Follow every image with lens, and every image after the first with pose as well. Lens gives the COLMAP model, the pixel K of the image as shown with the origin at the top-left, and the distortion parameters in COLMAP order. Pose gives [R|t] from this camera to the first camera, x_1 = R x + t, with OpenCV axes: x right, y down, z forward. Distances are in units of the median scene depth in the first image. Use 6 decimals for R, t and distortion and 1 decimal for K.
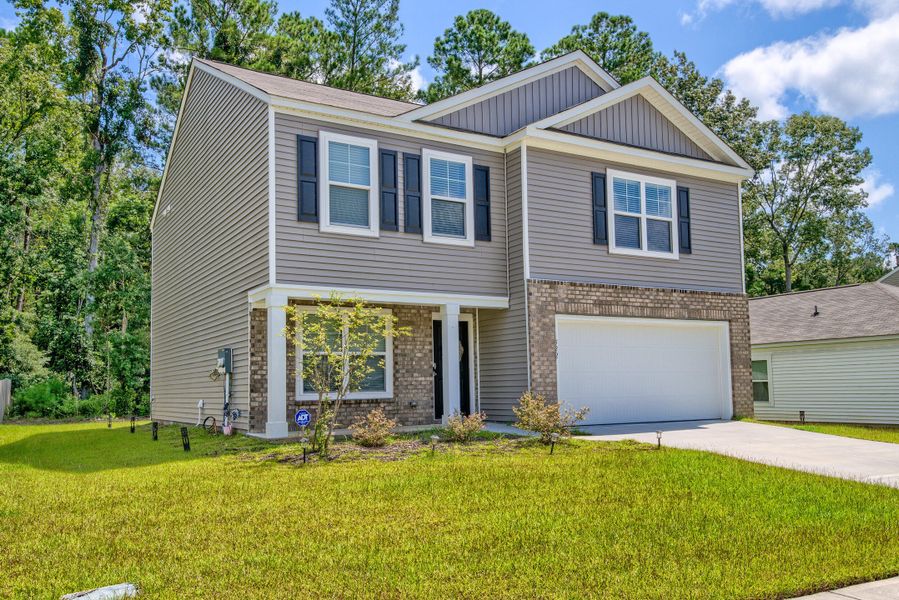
lens RADIAL K [[725.4, 0, 441.2], [0, 725.4, 300.1], [0, 0, 1]] dist [0.032835, 0.001514]
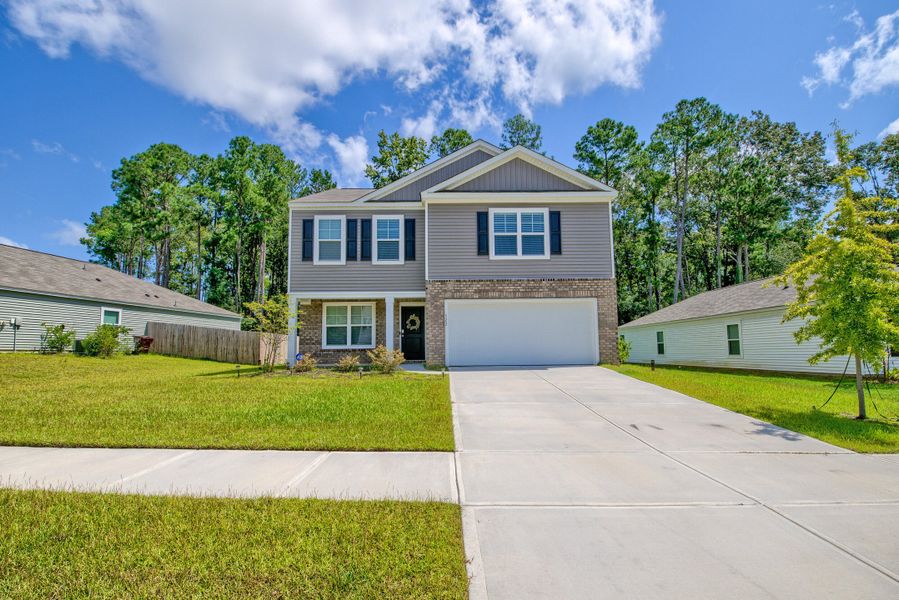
lens RADIAL K [[390.1, 0, 459.3], [0, 390.1, 291.9], [0, 0, 1]] dist [0.000196, -0.006525]
pose [[0.873586, -0.063003, -0.482575, 0.620883], [0.054965, 0.998013, -0.030797, 0.031387], [0.483556, 0.000379, 0.875313, 0.217929]]
